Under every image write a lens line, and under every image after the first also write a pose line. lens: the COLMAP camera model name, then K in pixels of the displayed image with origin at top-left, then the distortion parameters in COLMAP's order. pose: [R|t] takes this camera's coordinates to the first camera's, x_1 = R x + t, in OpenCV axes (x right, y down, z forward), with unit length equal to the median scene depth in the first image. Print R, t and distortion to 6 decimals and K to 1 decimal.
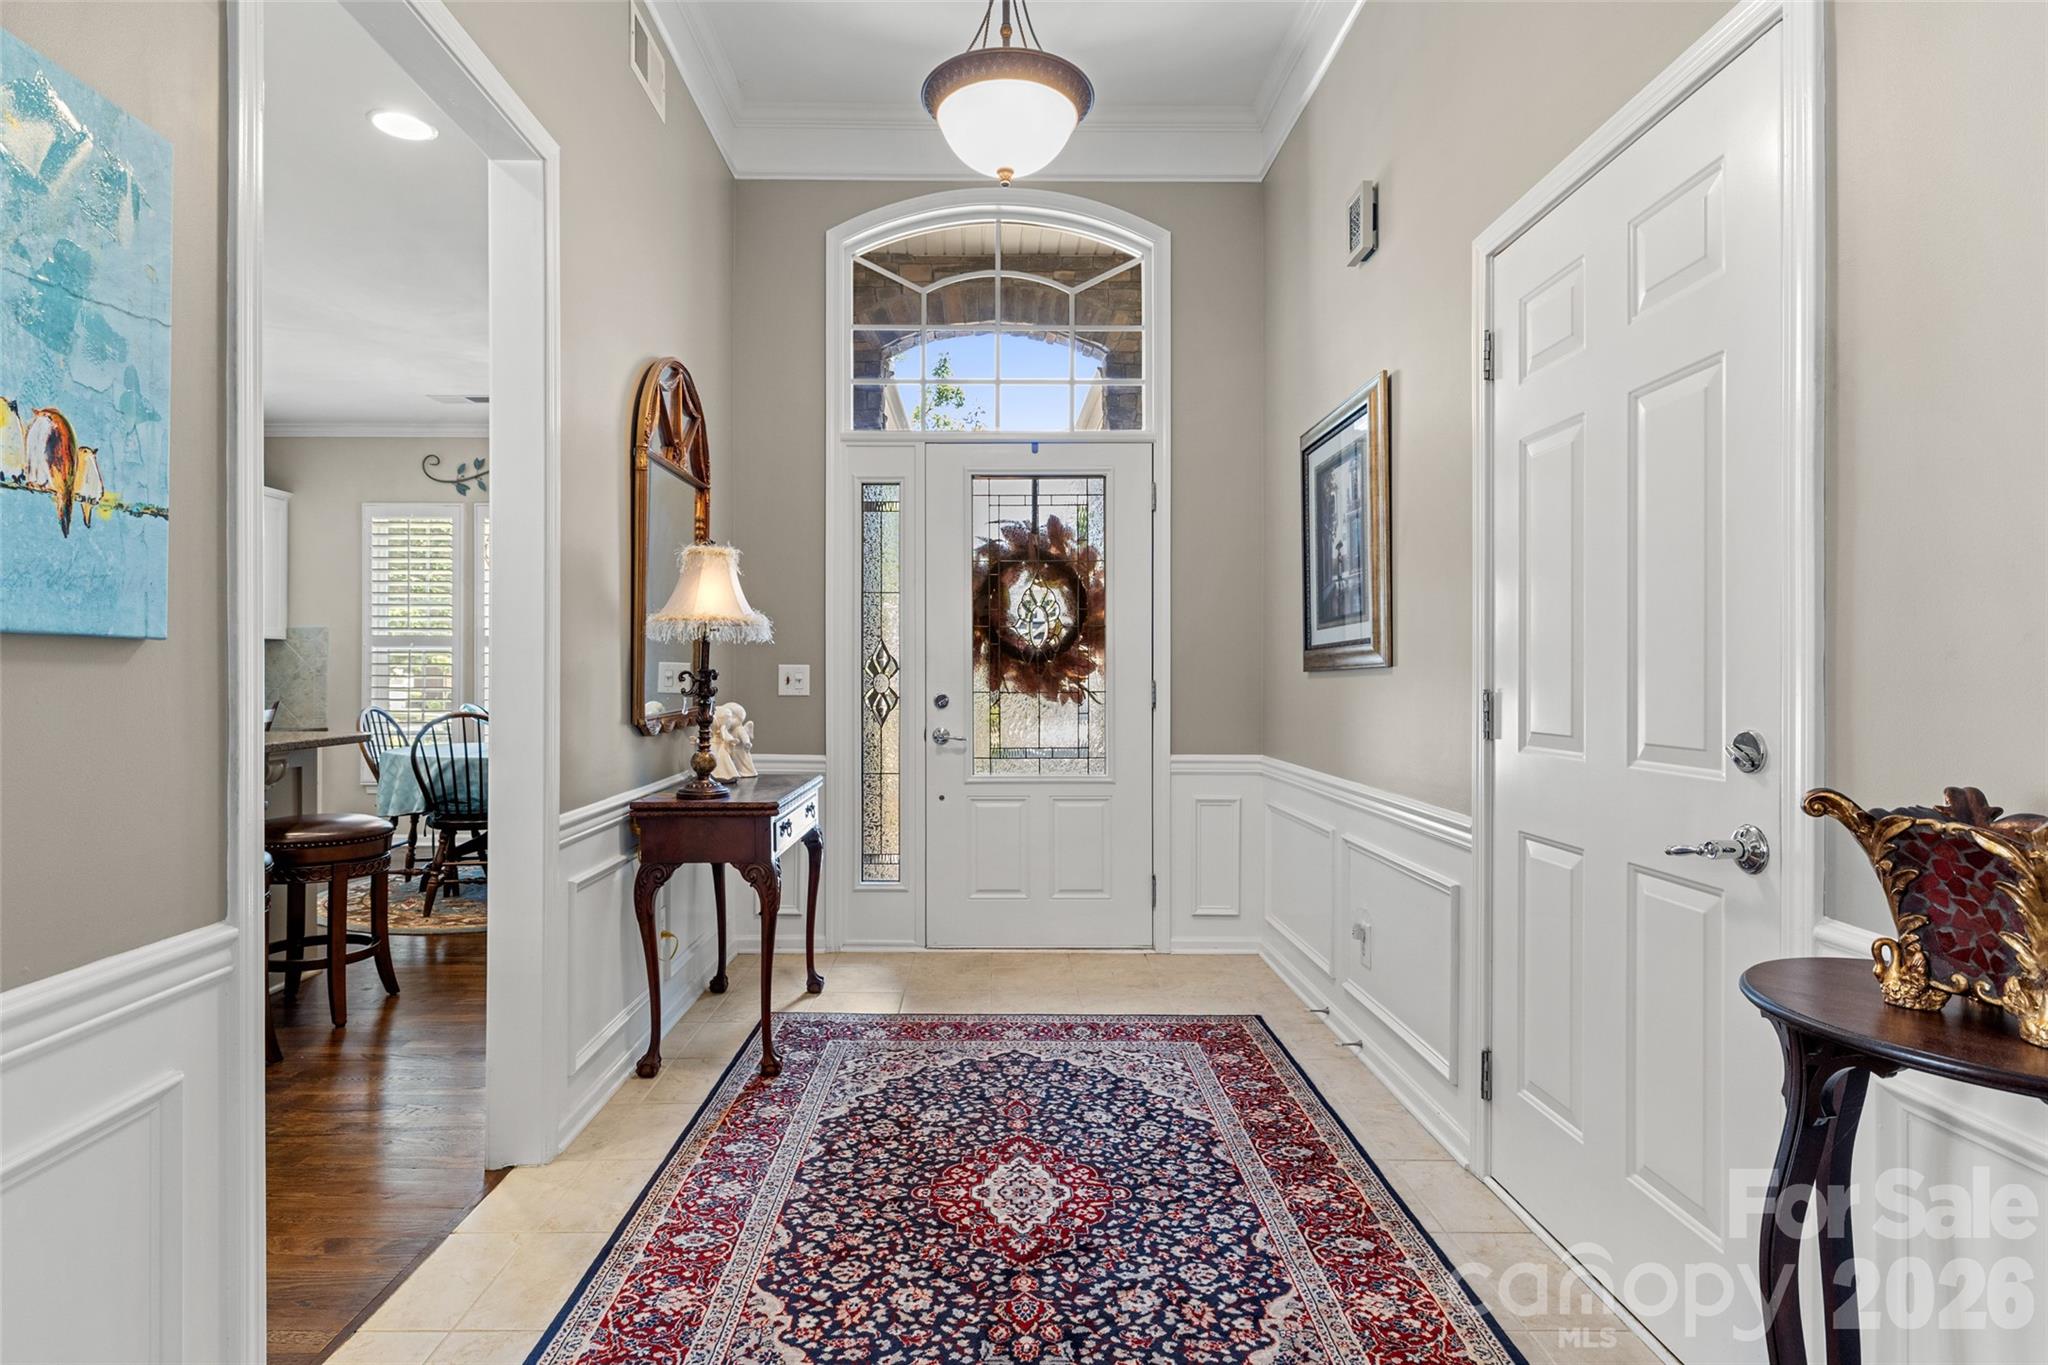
lens RADIAL K [[1028.9, 0, 1017.9], [0, 1028.9, 683.6], [0, 0, 1]] dist [-0.019594, -0.000289]
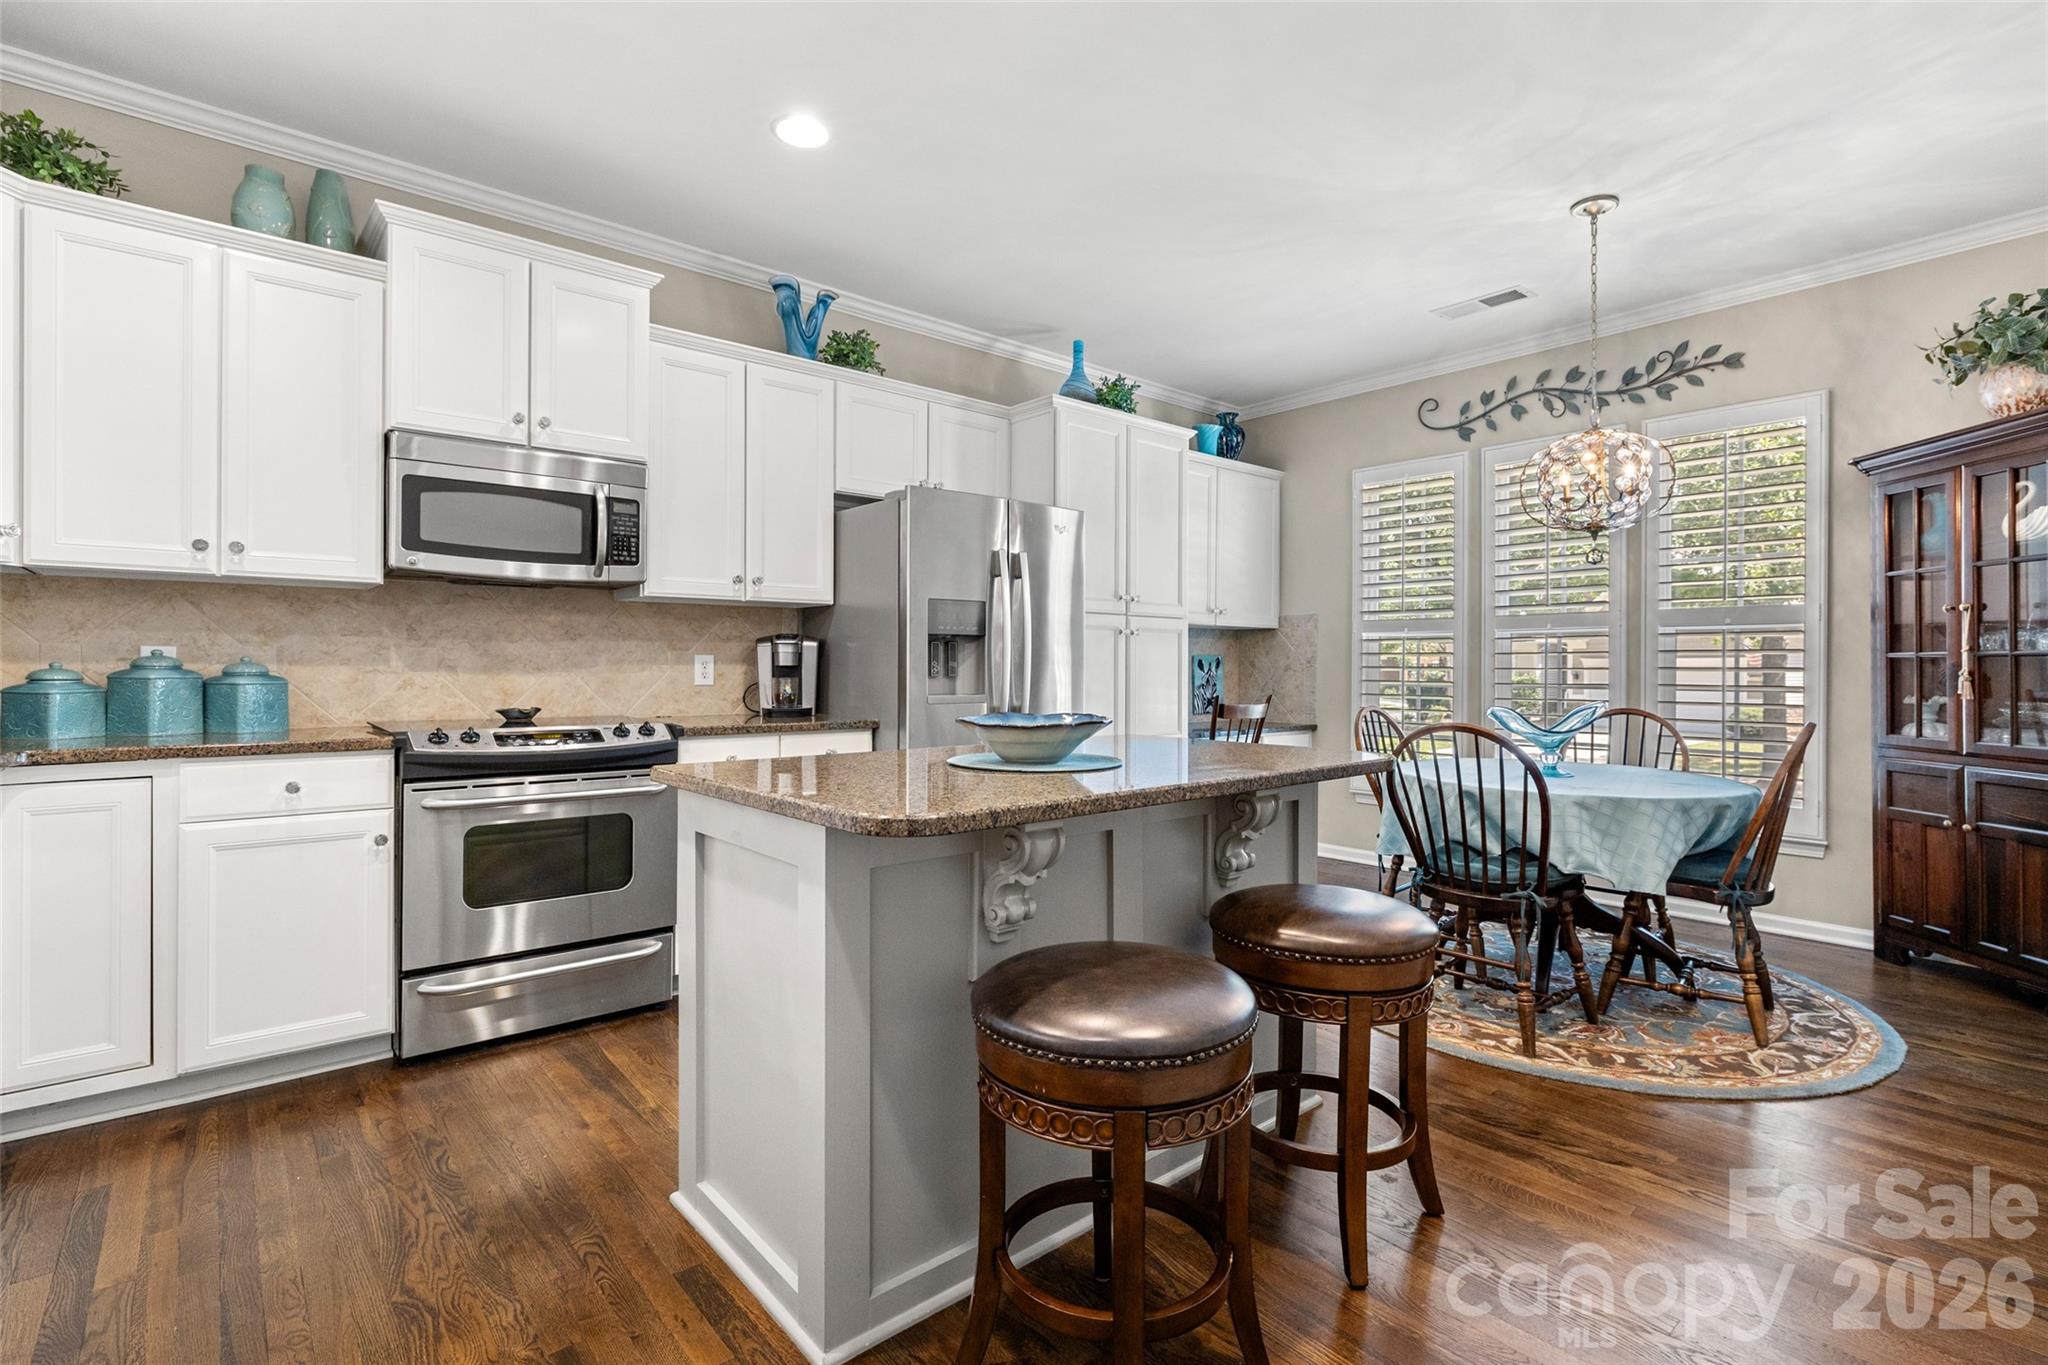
lens RADIAL K [[953.8, 0, 1031.6], [0, 953.8, 668.8], [0, 0, 1]] dist [-0.005794, 0.001189]
pose [[0.640398, -0.001528, -0.768042, -0.190195], [-0.003343, 0.999983, -0.004778, -0.001214], [0.768036, 0.005627, 0.640382, 0.263858]]
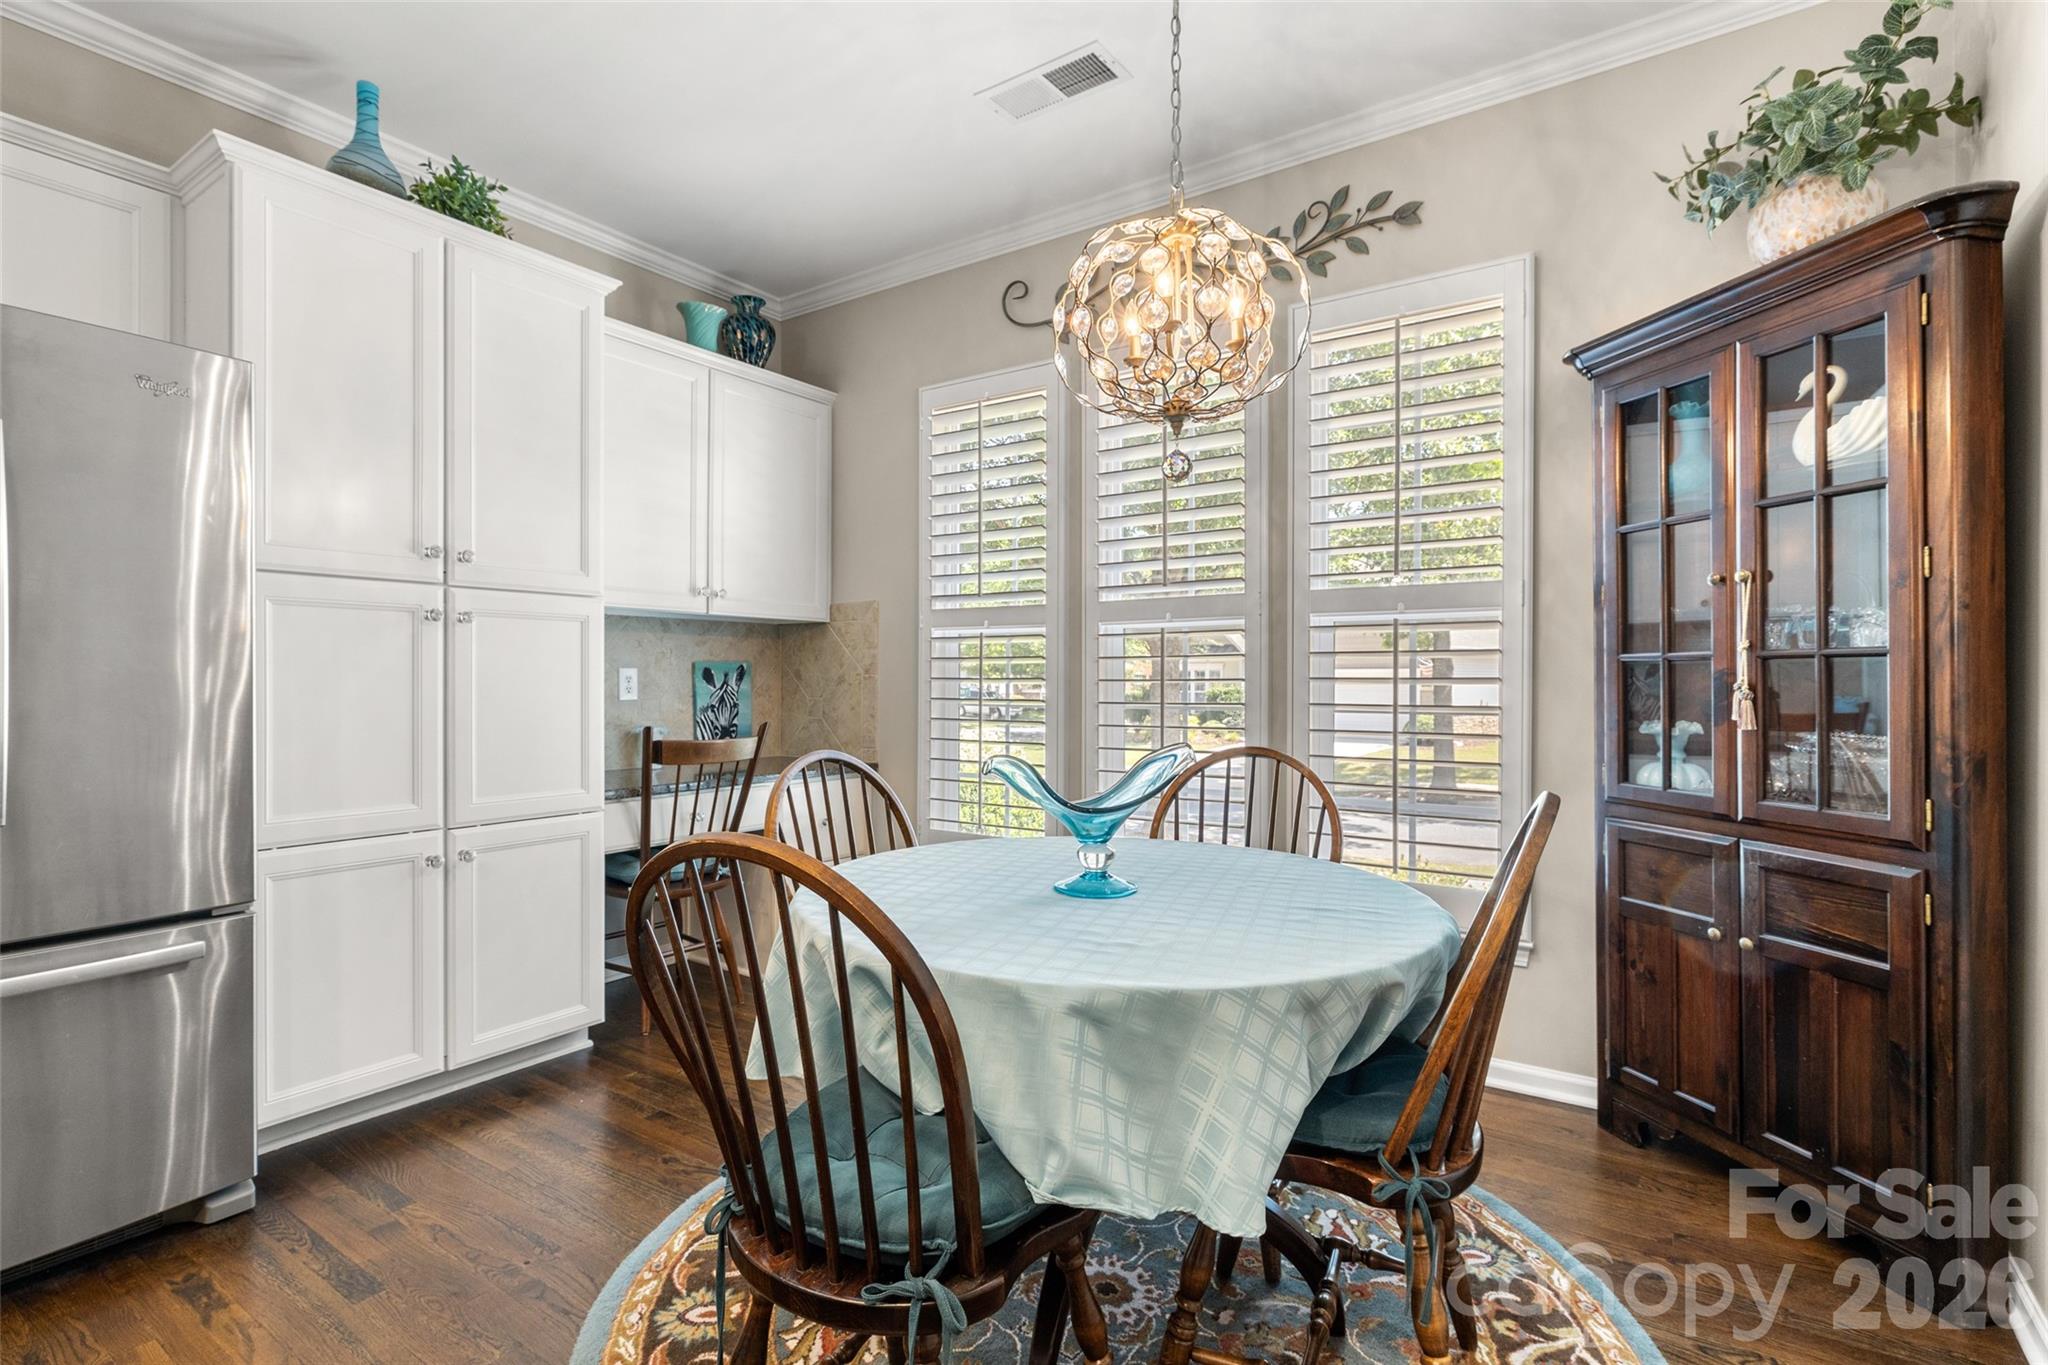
lens RADIAL K [[953.8, 0, 1032.1], [0, 953.8, 684.5], [0, 0, 1]] dist [-0.005794, 0.001189]
pose [[0.815162, -0.001775, -0.579230, -0.268398], [0.001585, 0.999998, -0.000834, -0.003521], [0.579230, -0.000238, 0.815164, 0.585707]]
